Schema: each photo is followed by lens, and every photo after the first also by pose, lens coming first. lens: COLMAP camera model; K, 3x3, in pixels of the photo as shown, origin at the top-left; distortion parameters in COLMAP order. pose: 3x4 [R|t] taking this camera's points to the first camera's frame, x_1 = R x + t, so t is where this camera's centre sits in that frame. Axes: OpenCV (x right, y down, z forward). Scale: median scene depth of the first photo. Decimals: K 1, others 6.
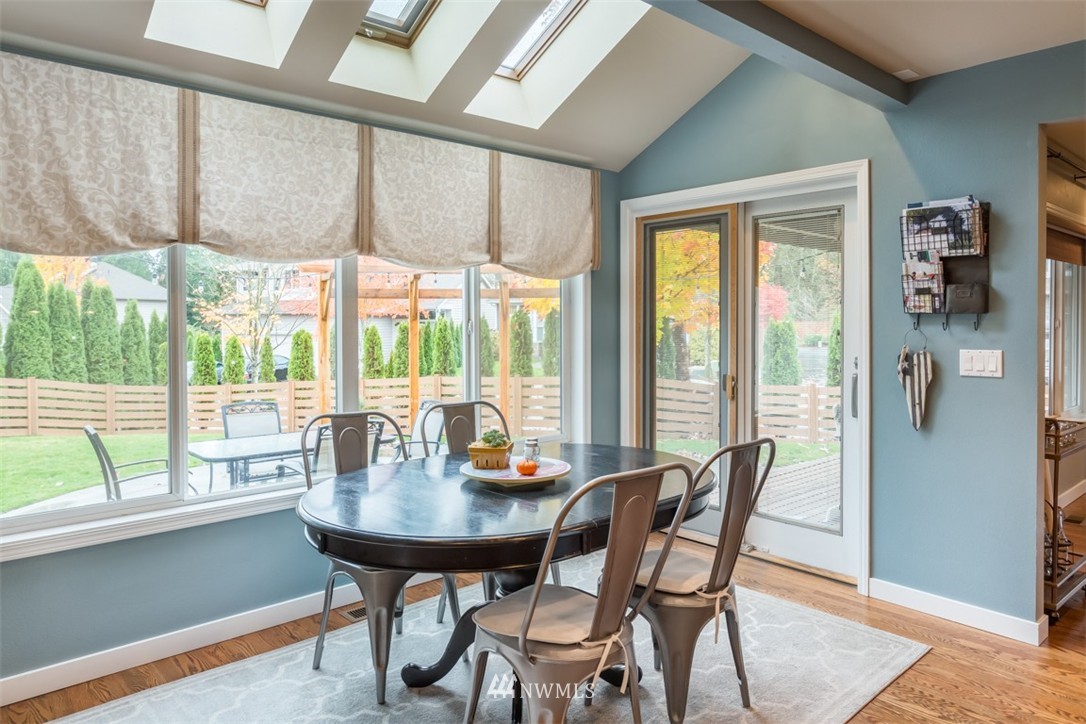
lens RADIAL K [[718.7, 0, 538.3], [0, 718.7, 324.2], [0, 0, 1]] dist [0.004952, 0.001490]
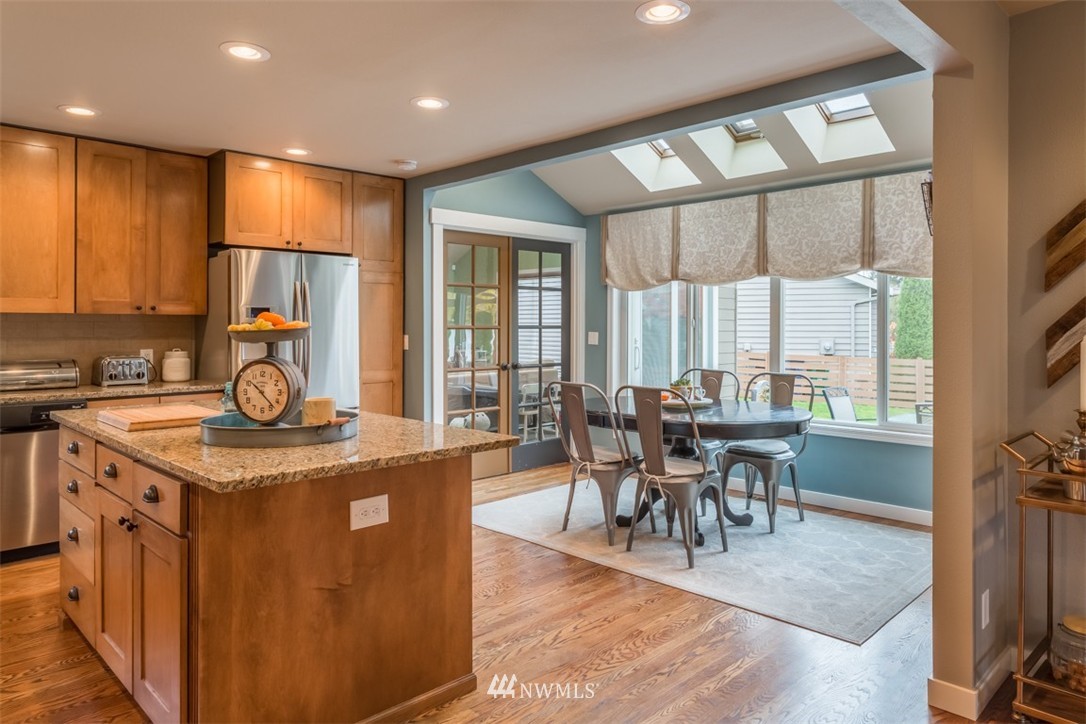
lens RADIAL K [[718.7, 0, 546.7], [0, 718.7, 317.9], [0, 0, 1]] dist [0.004952, 0.001490]
pose [[0.046392, -0.005393, -0.998909, 1.305967], [-0.002883, 0.999981, -0.005533, 0.005895], [0.998919, 0.003137, 0.046376, 0.451027]]
